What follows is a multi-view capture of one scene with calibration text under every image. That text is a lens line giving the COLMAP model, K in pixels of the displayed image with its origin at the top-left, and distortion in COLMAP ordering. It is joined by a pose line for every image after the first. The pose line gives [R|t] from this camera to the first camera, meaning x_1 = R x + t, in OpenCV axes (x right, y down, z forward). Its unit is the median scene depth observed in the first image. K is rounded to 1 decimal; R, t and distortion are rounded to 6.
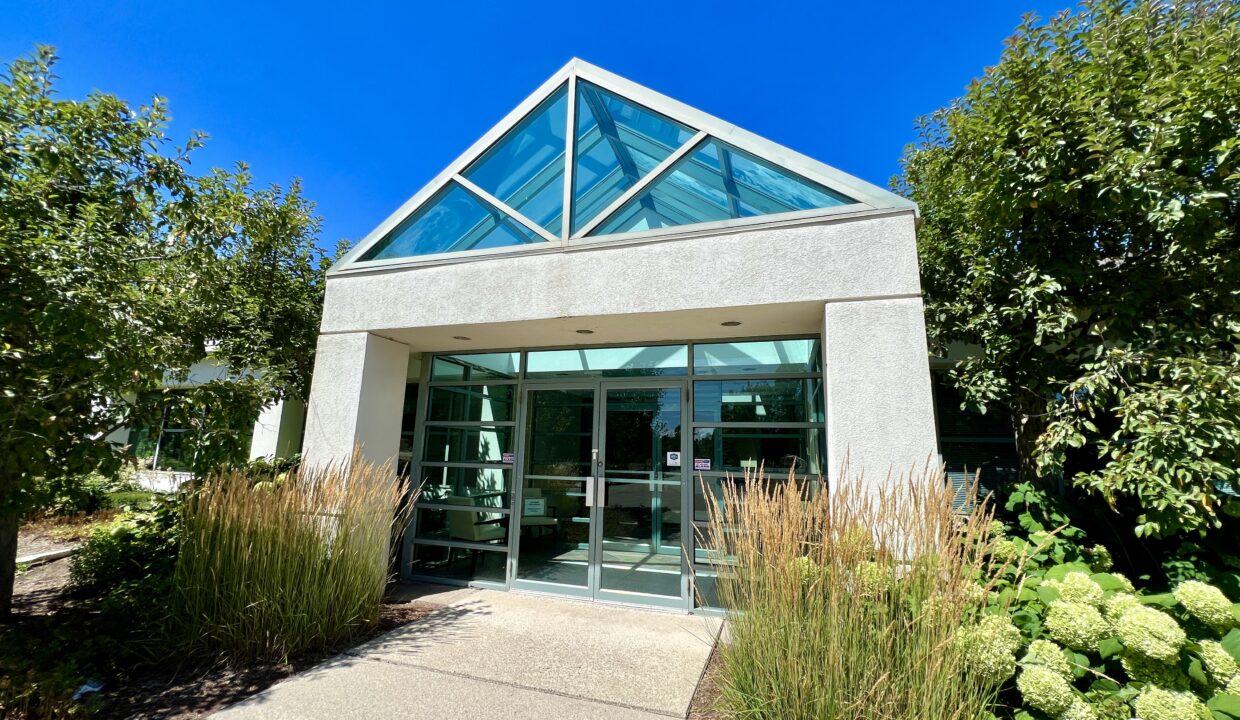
lens RADIAL K [[489.1, 0, 620.0], [0, 489.1, 360.0], [0, 0, 1]] dist [-0.001753, -0.000368]
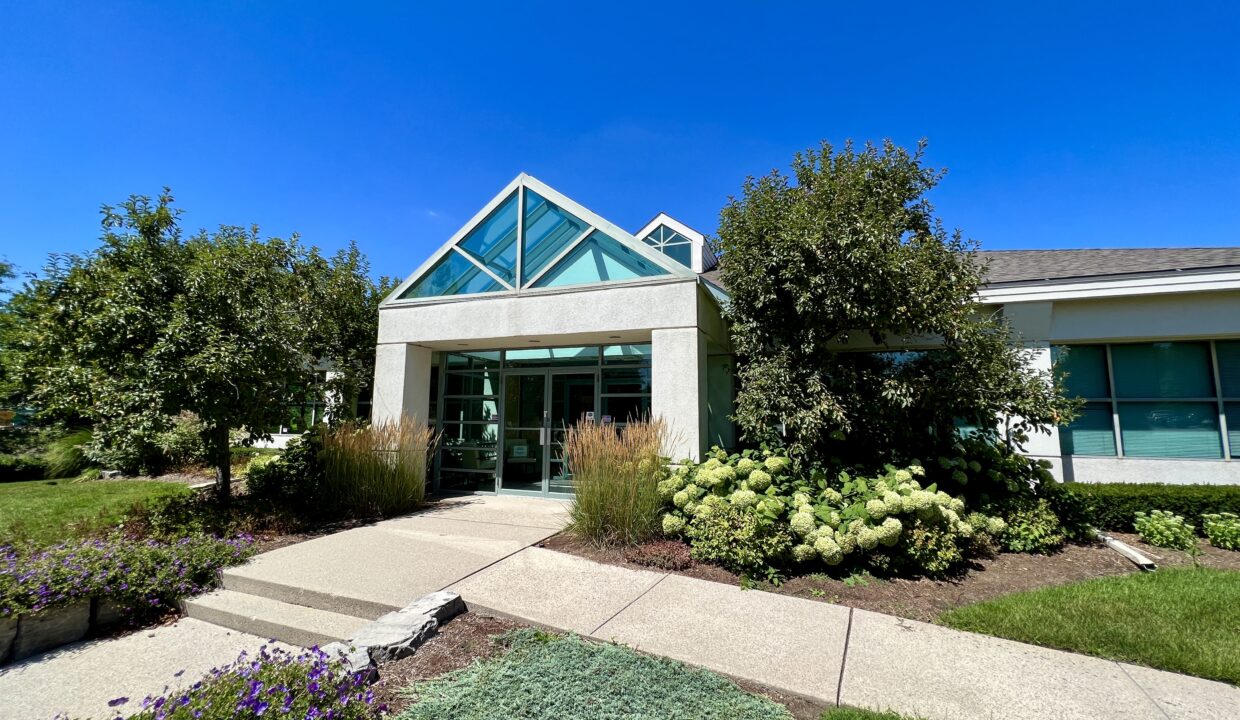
lens RADIAL K [[489.1, 0, 620.0], [0, 489.1, 360.0], [0, 0, 1]] dist [-0.001753, -0.000368]
pose [[0.998866, -0.019920, -0.043244, 0.279777], [0.022902, 0.997312, 0.069594, -0.099699], [0.041741, -0.070505, 0.996638, -0.628626]]
